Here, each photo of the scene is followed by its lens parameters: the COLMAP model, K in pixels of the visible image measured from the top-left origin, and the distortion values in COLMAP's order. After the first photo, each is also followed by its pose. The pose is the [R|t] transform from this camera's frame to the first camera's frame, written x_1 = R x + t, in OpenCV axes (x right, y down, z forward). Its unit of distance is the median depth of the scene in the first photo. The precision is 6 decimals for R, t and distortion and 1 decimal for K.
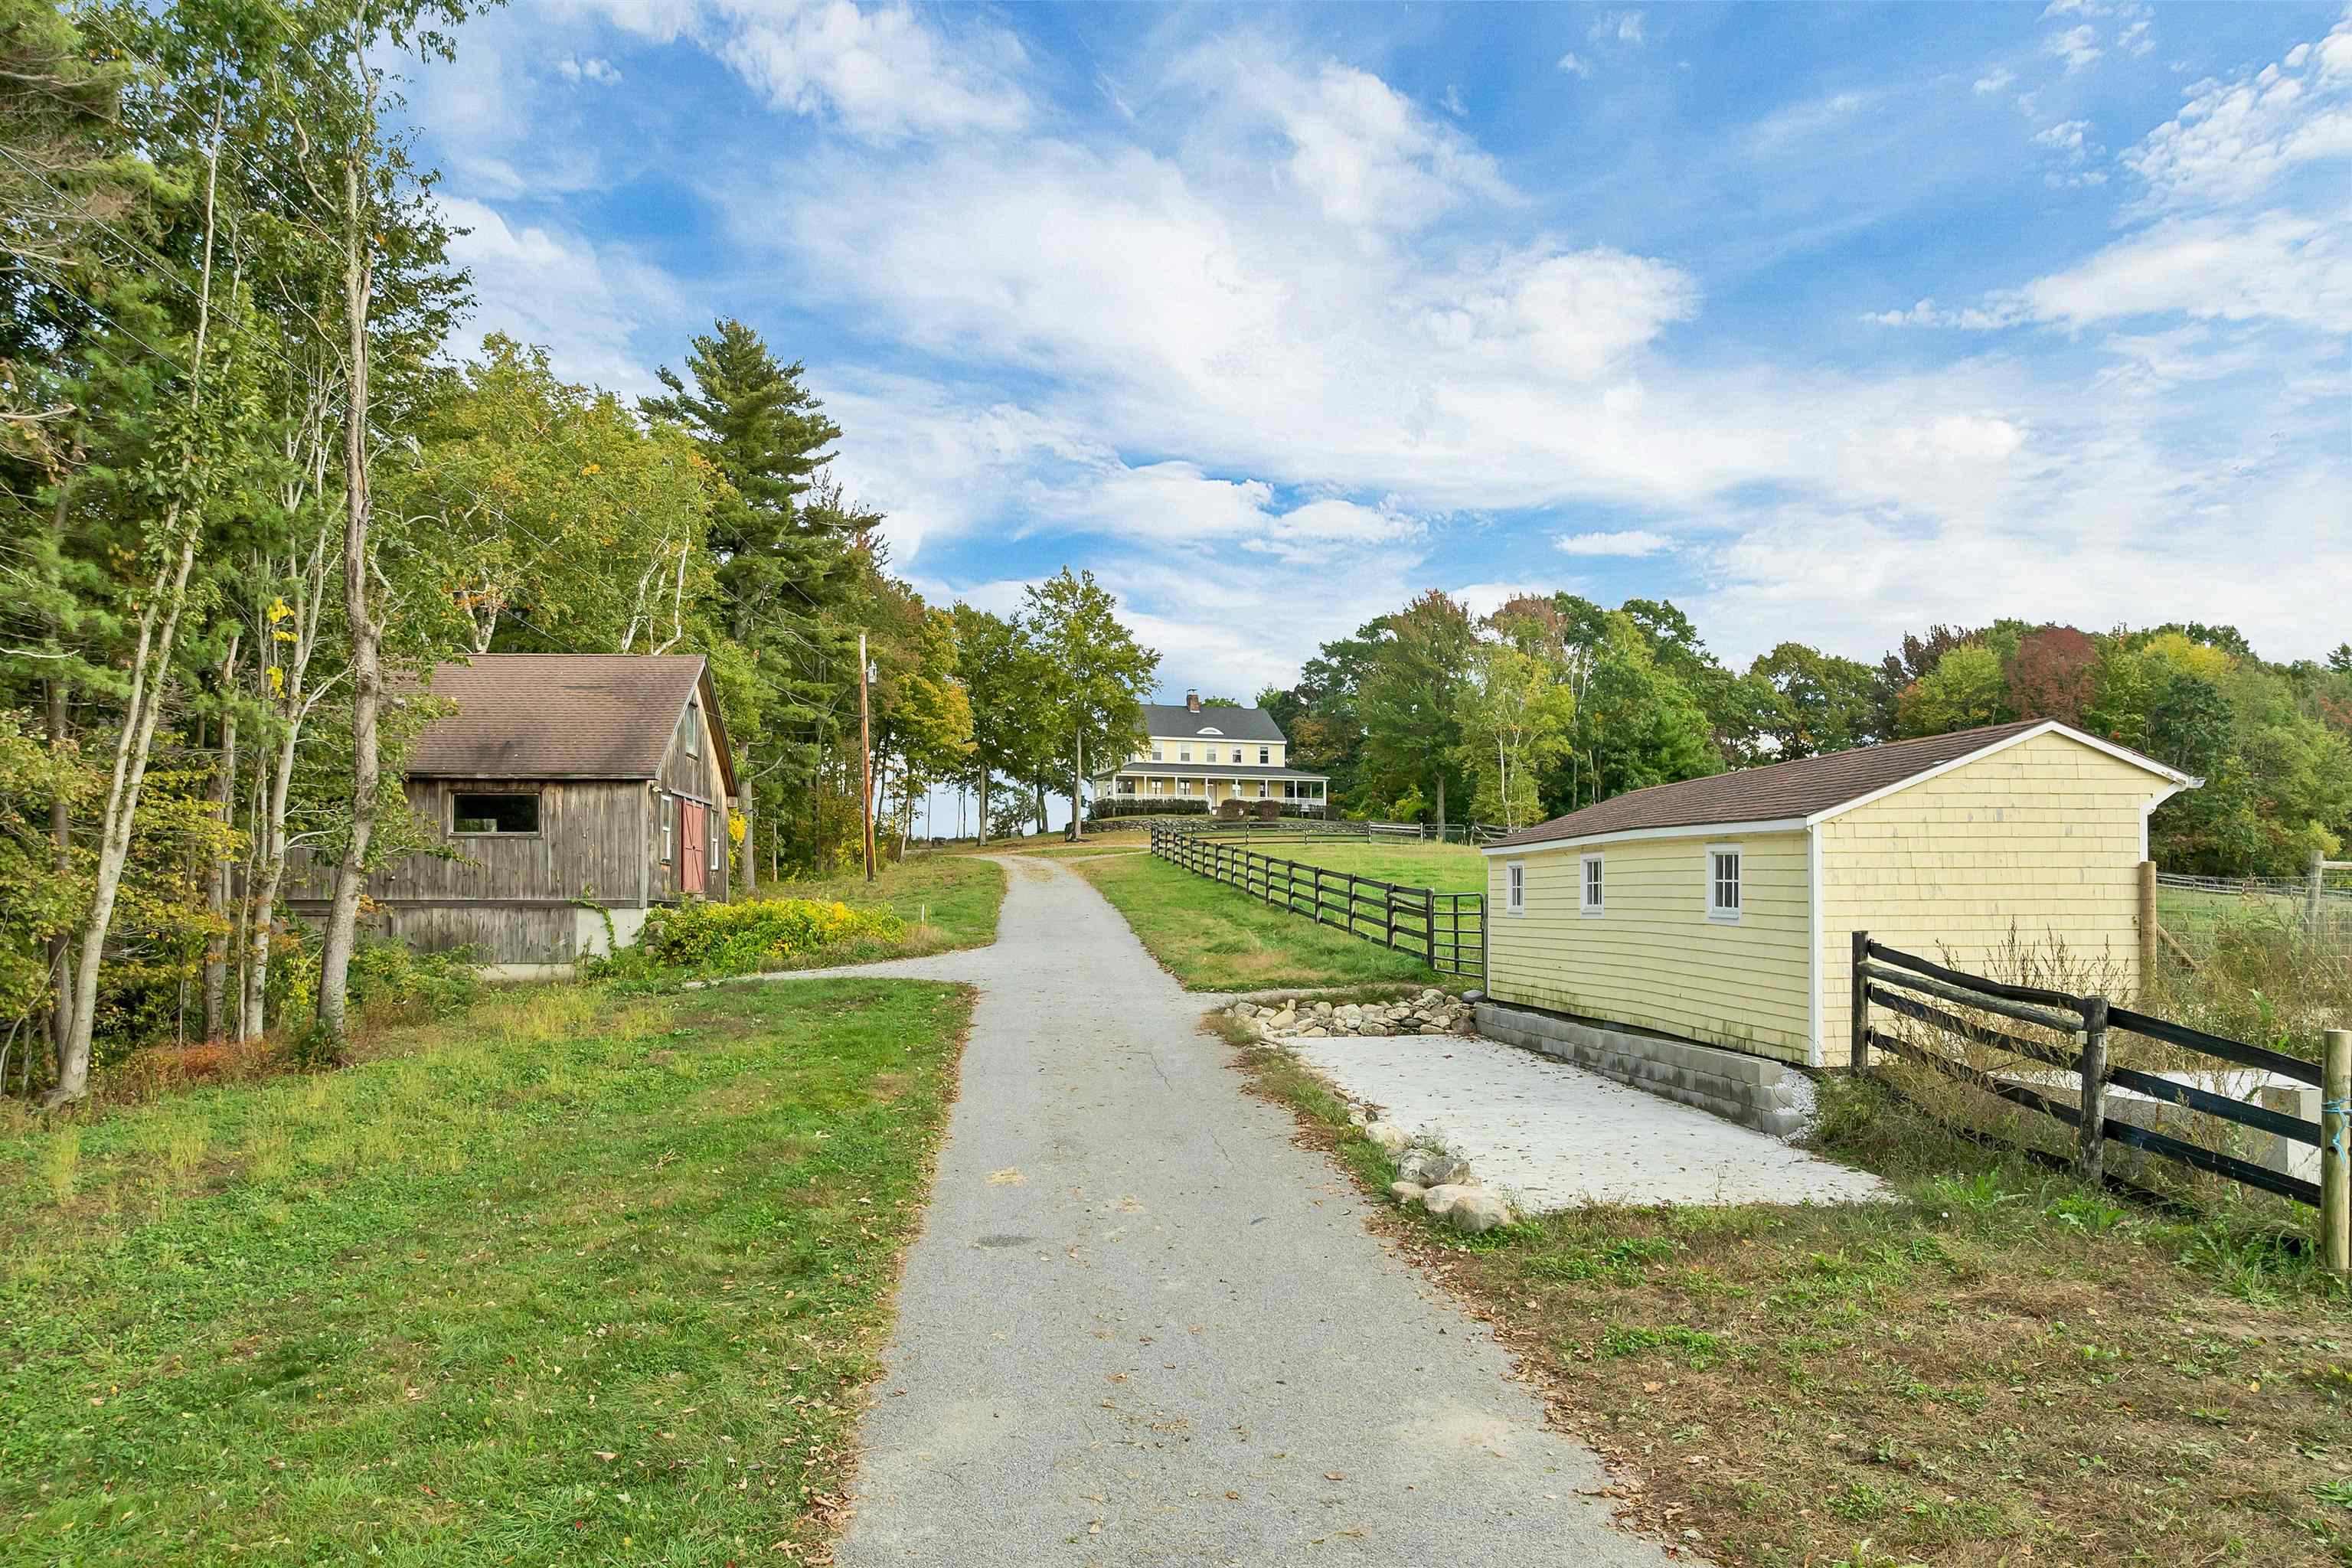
lens RADIAL K [[1697.6, 0, 1176.0], [0, 1697.6, 784.0], [0, 0, 1]] dist [0.001425, -0.001161]
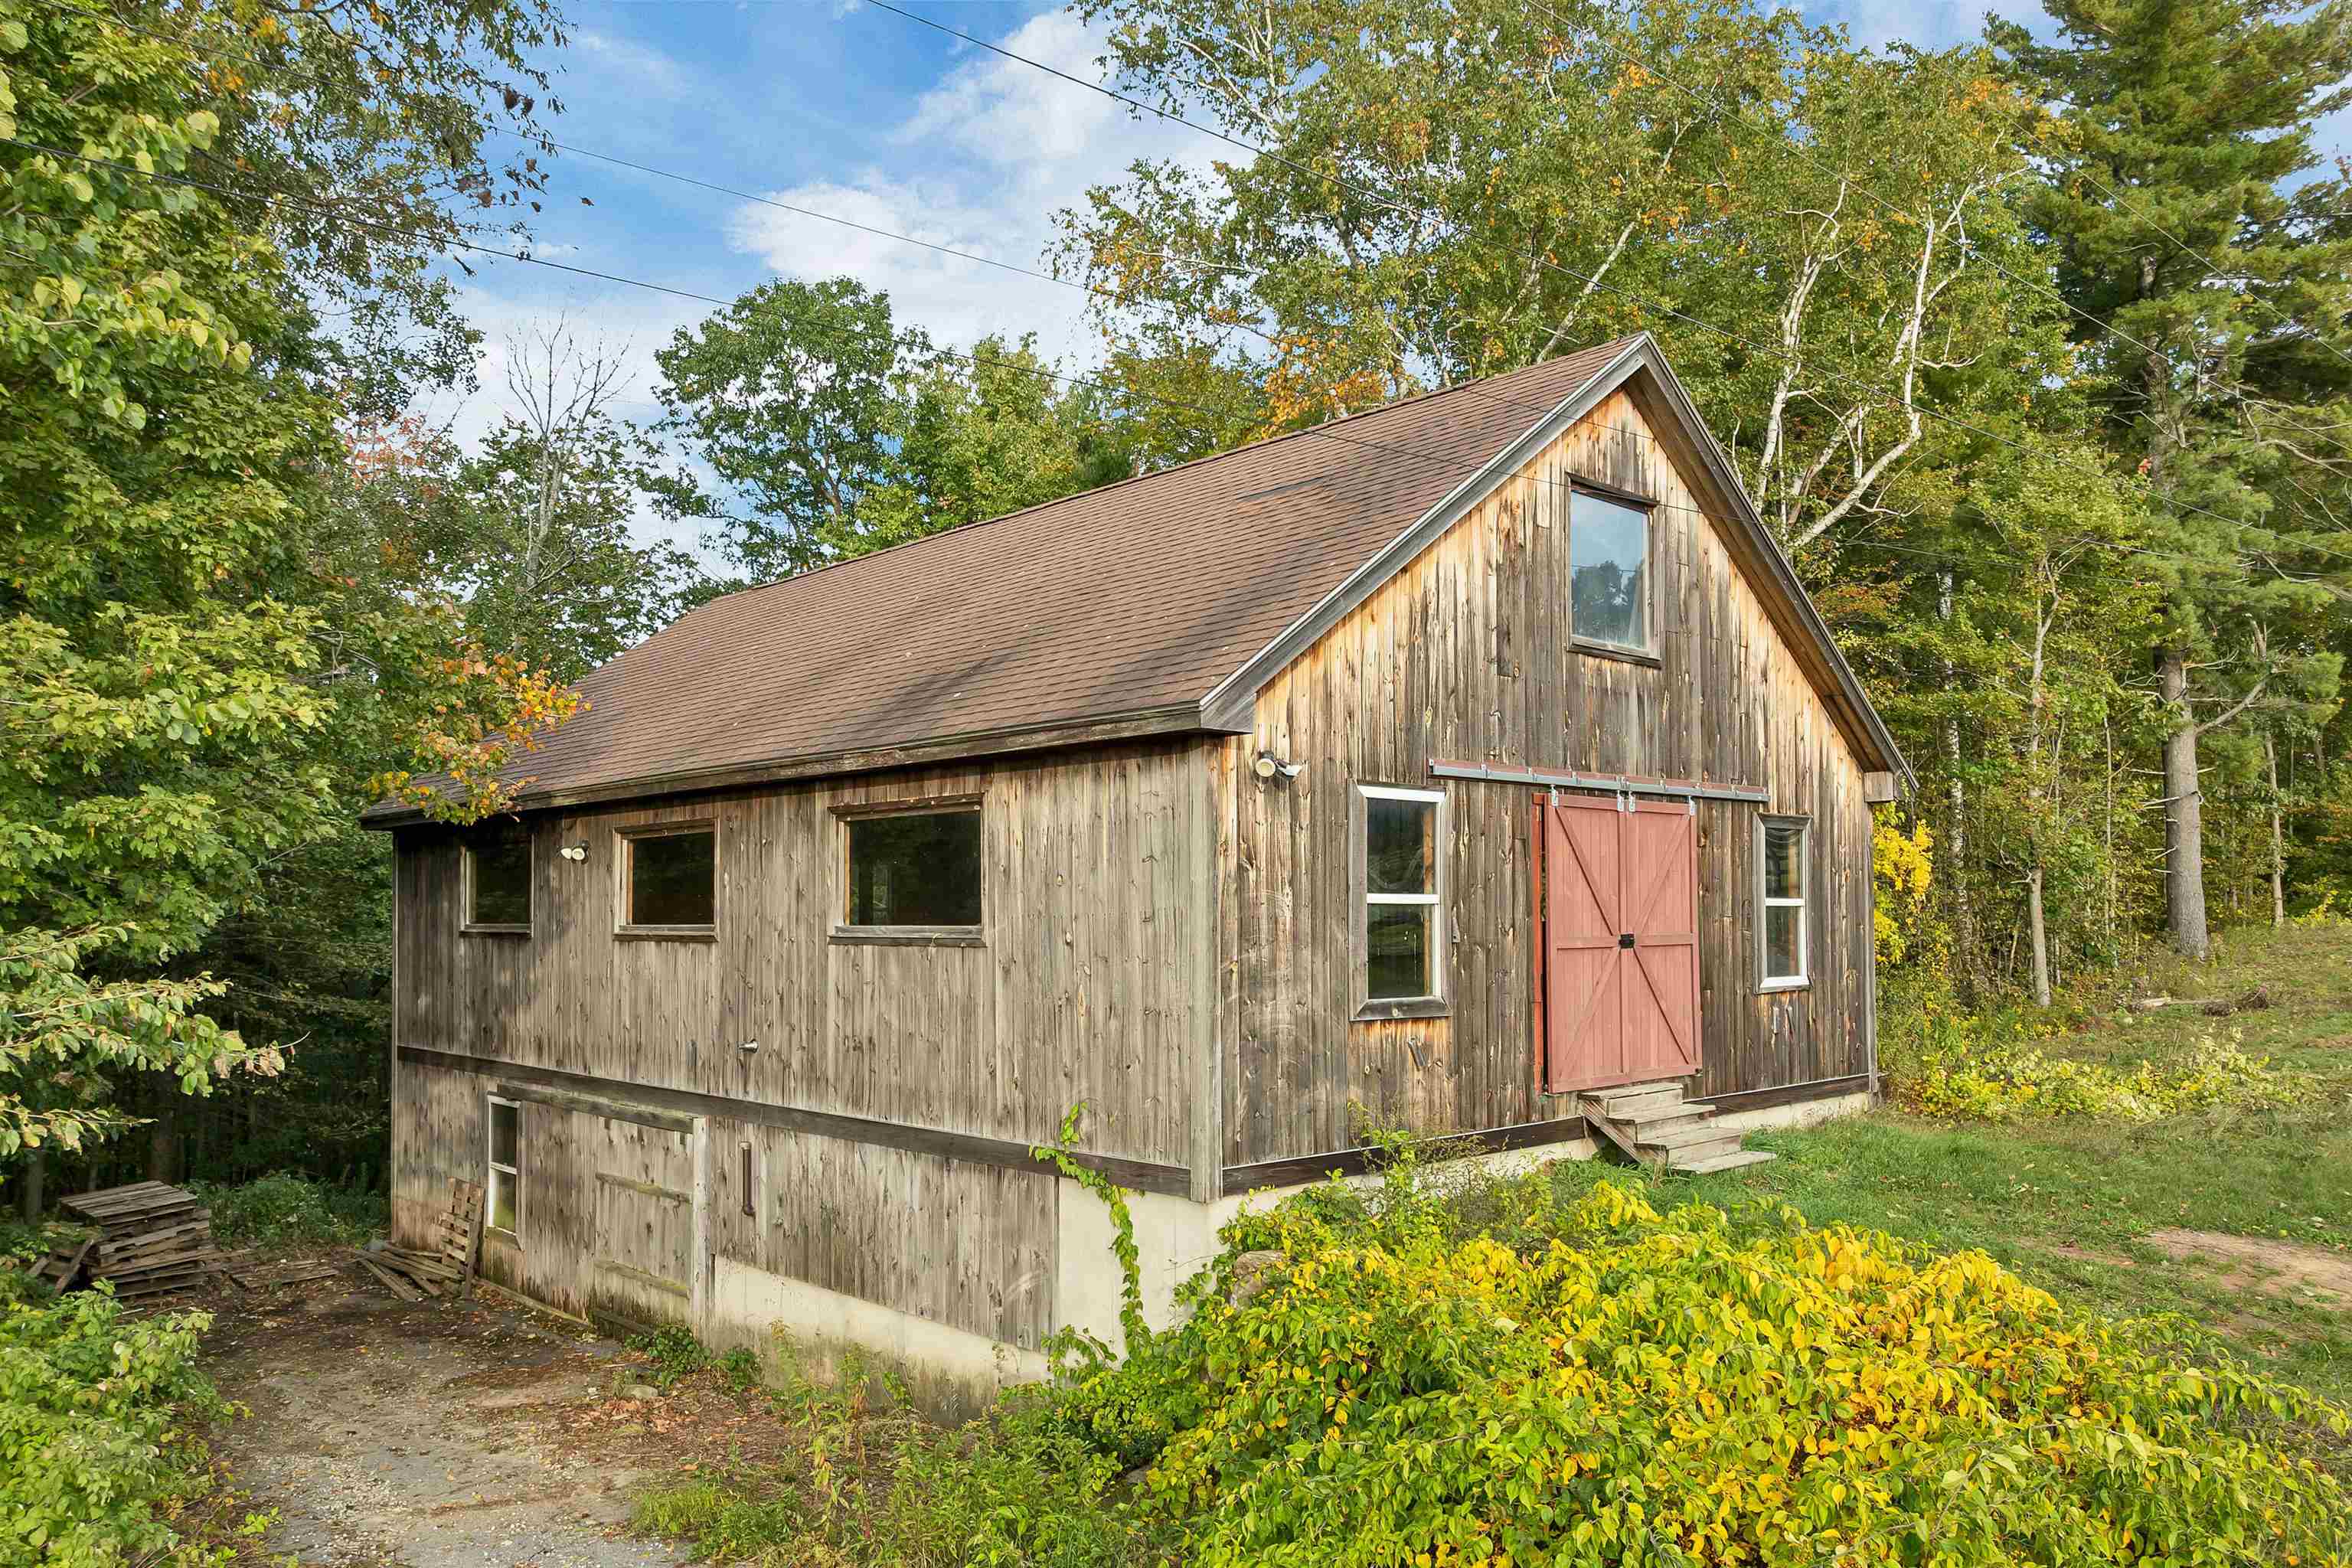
lens RADIAL K [[1728.6, 0, 1176.0], [0, 1728.6, 784.0], [0, 0, 1]] dist [0.001129, -0.000516]
pose [[0.649897, -0.059315, -0.757704, -0.035538], [0.064147, 0.997674, -0.023081, 0.004289], [0.757310, -0.033604, 0.652190, 0.289170]]
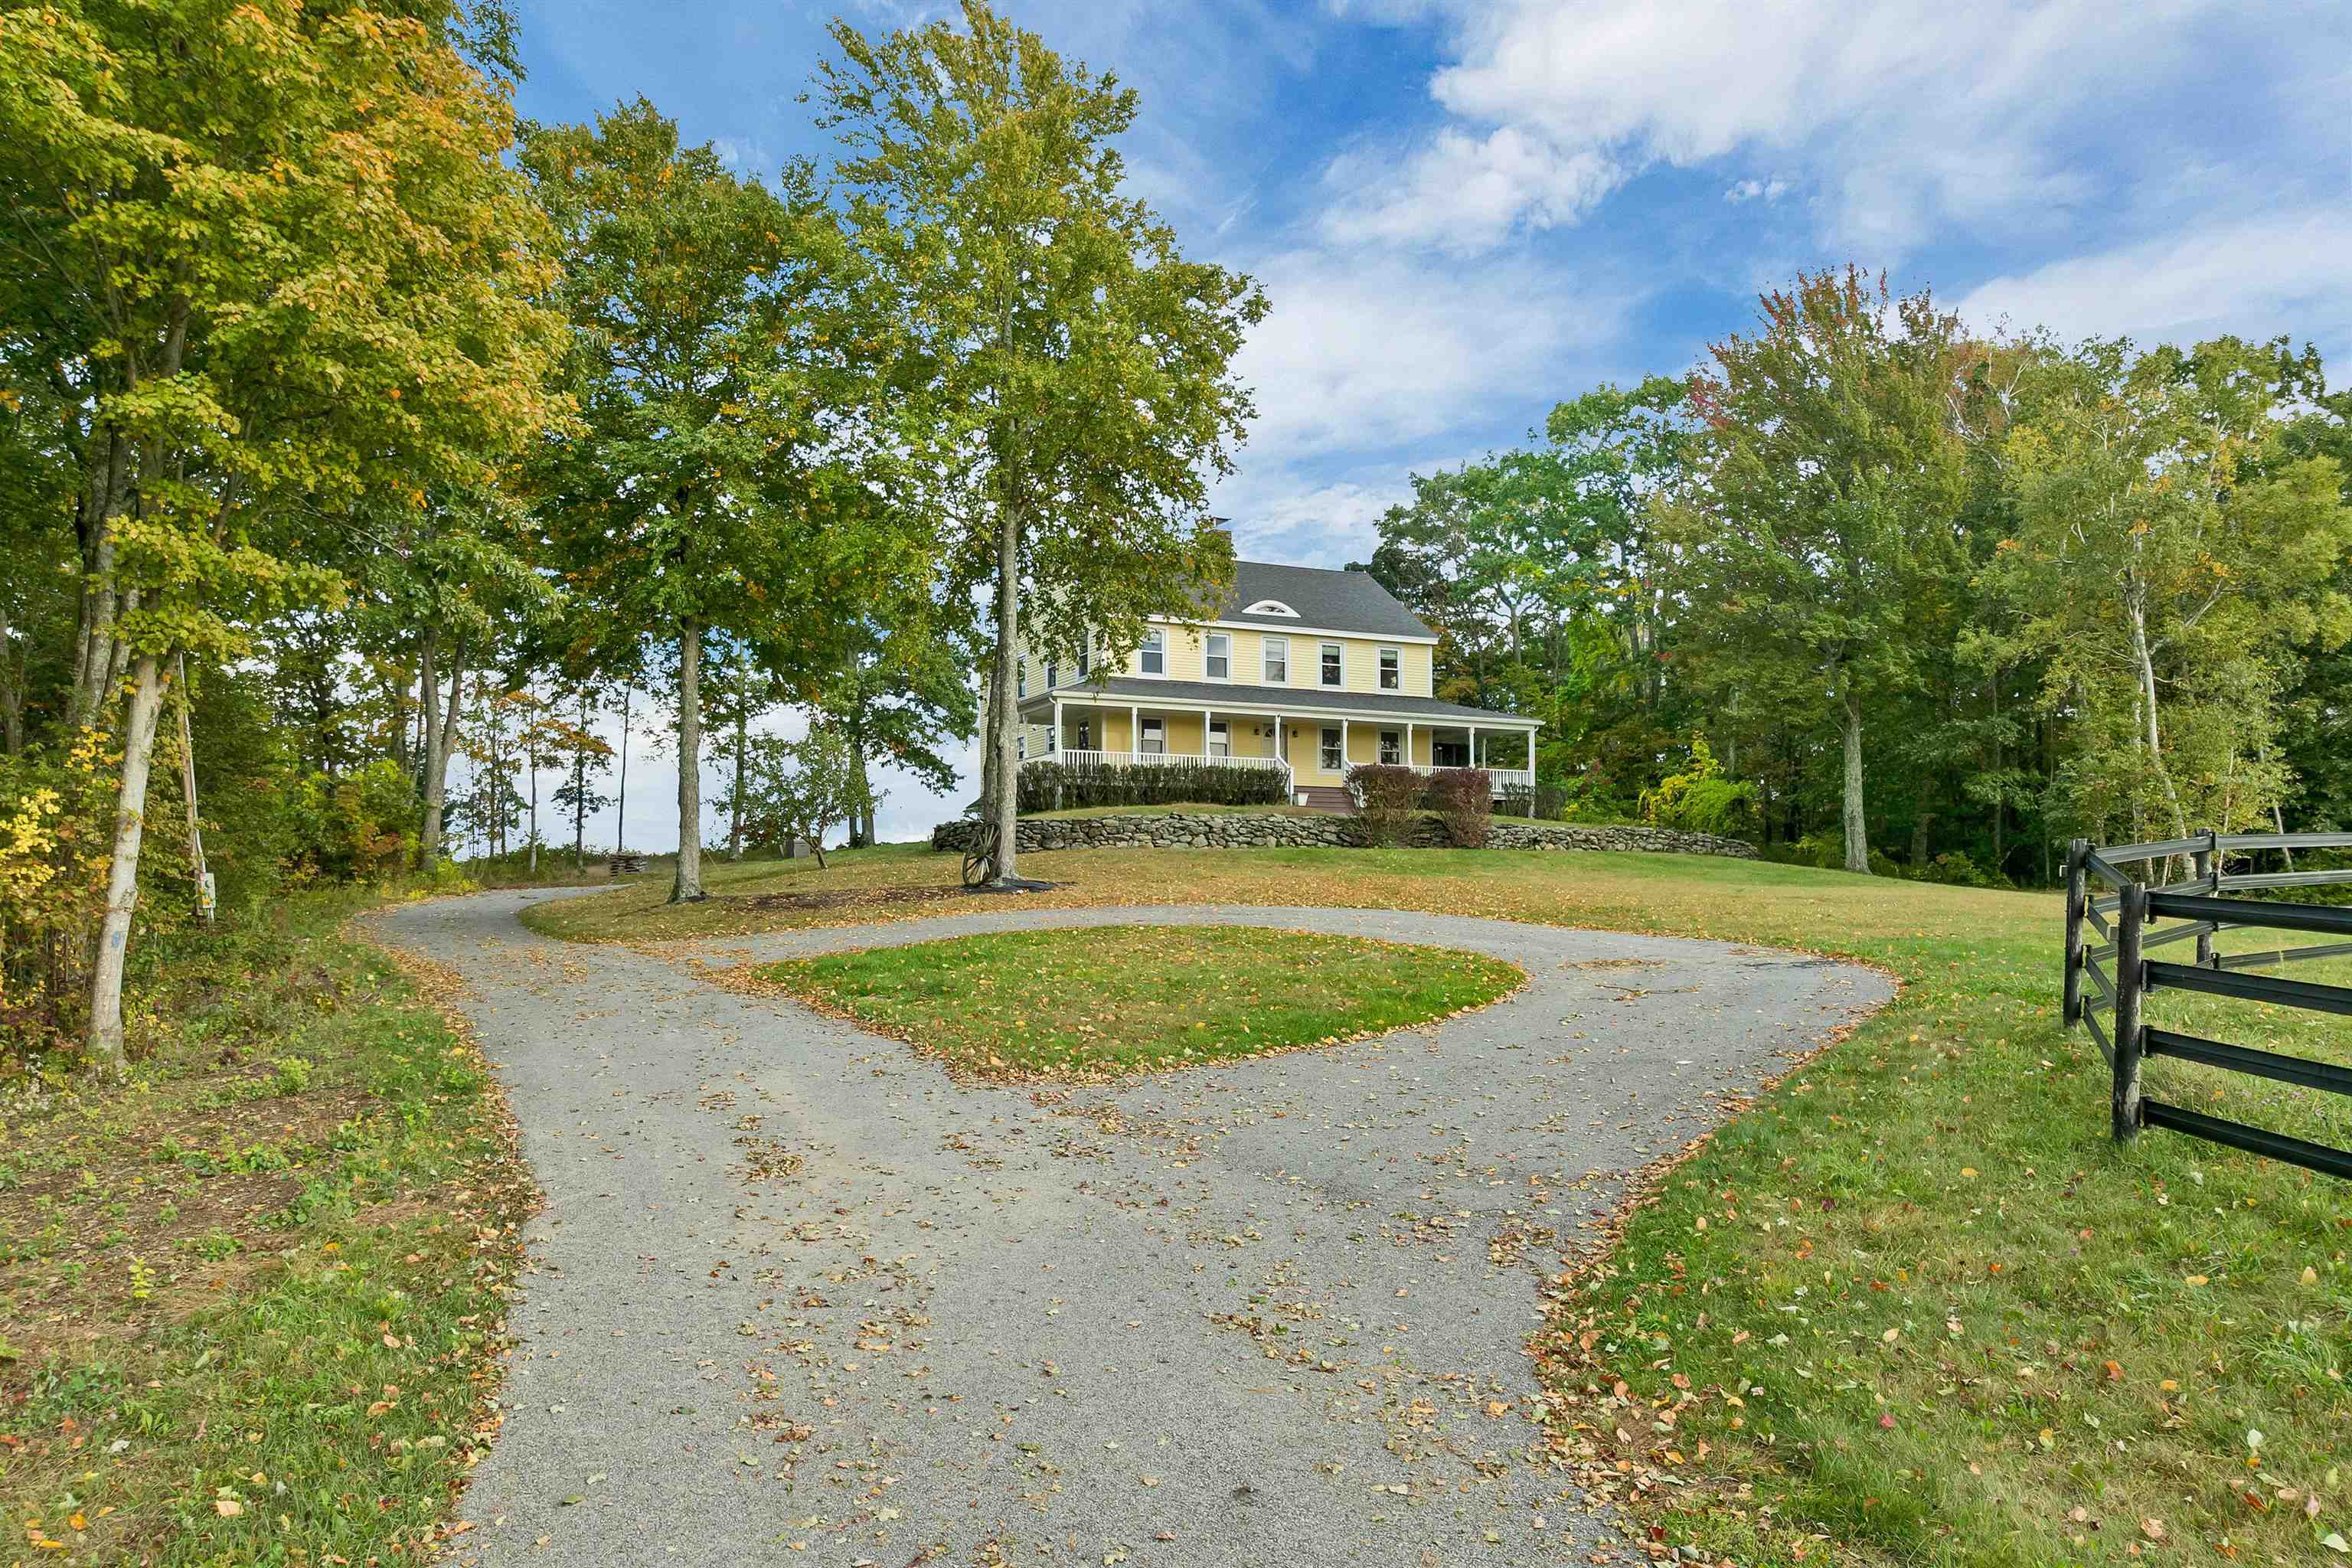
lens RADIAL K [[1697.6, 0, 1176.0], [0, 1697.6, 784.0], [0, 0, 1]] dist [0.001425, -0.001161]
pose [[0.992823, 0.006626, 0.119410, -0.062451], [-0.006912, 0.999974, 0.001976, 0.014001], [-0.119394, -0.002788, 0.992843, 0.676196]]
